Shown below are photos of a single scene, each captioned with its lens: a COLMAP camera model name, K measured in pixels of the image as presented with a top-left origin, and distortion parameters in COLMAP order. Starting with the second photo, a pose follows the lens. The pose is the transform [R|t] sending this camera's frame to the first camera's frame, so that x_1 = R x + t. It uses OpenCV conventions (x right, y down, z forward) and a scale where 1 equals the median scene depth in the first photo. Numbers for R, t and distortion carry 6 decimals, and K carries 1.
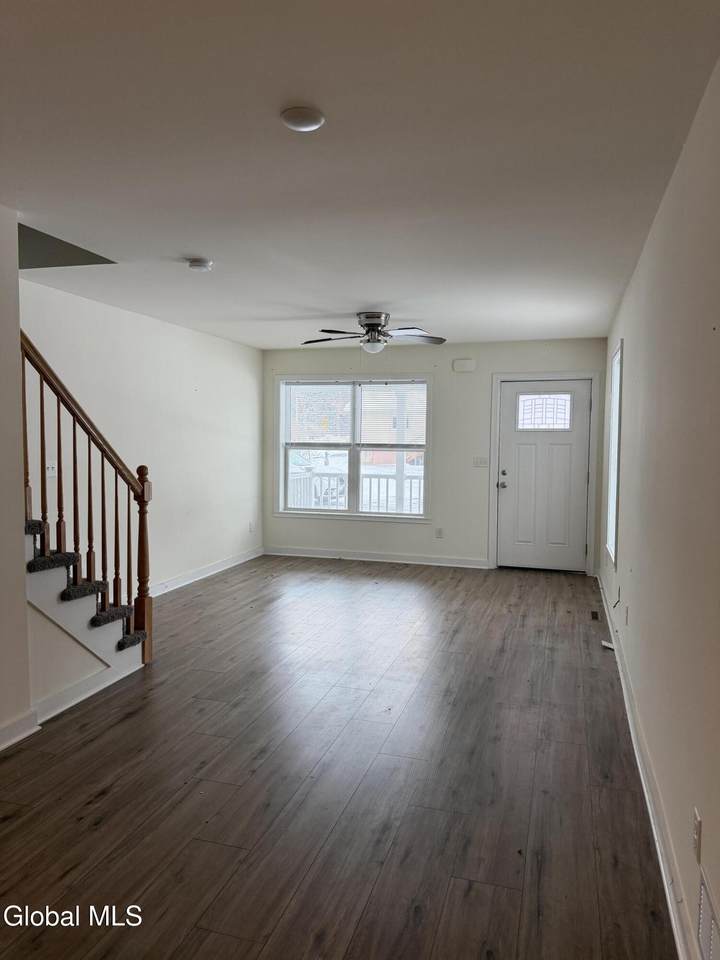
lens RADIAL K [[668.0, 0, 360.0], [0, 668.0, 480.0], [0, 0, 1]] dist [0.001370, 0.000333]
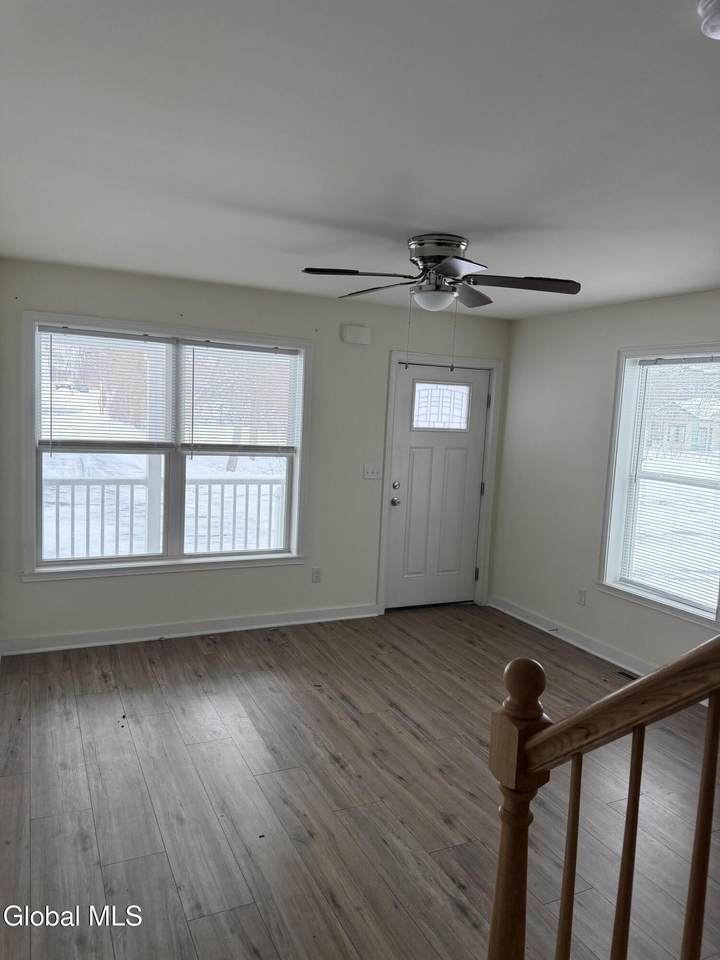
lens RADIAL K [[668.0, 0, 360.0], [0, 668.0, 480.0], [0, 0, 1]] dist [0.001370, 0.000333]
pose [[0.721240, -0.044084, 0.691281, -0.330809], [-0.002072, 0.997831, 0.065795, -0.066501], [-0.692682, -0.048887, 0.719584, 0.491756]]
